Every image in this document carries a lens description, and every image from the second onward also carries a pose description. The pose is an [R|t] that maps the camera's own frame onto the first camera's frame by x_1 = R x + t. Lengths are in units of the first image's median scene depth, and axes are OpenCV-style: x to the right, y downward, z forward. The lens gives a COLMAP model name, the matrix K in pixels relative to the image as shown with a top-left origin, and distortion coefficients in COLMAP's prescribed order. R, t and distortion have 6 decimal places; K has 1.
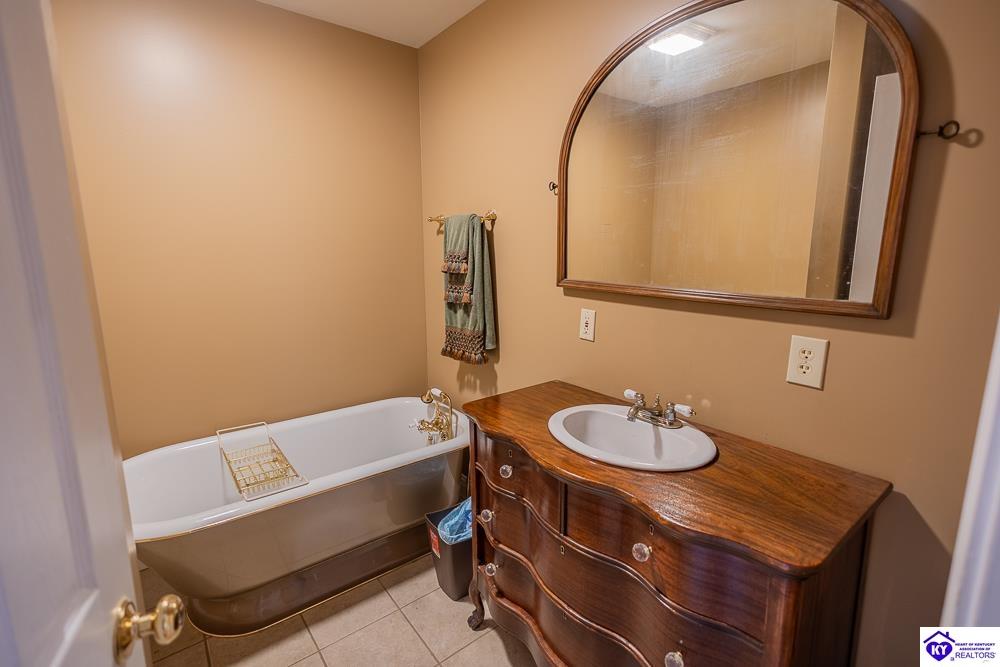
lens RADIAL K [[462.1, 0, 500.0], [0, 462.1, 333.5], [0, 0, 1]] dist [0.013704, -0.000358]
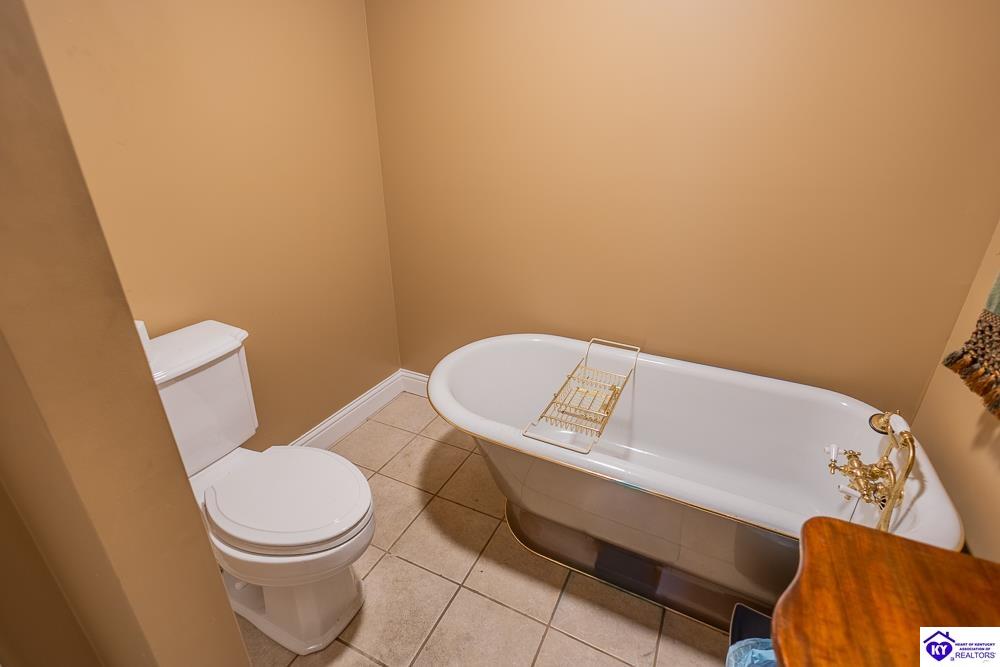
lens RADIAL K [[462.1, 0, 500.0], [0, 462.1, 333.5], [0, 0, 1]] dist [0.013704, -0.000358]
pose [[0.439174, 0.368019, -0.819566, 0.058211], [-0.161346, 0.929725, 0.331026, -0.070794], [0.883795, -0.013144, 0.467690, 0.391684]]
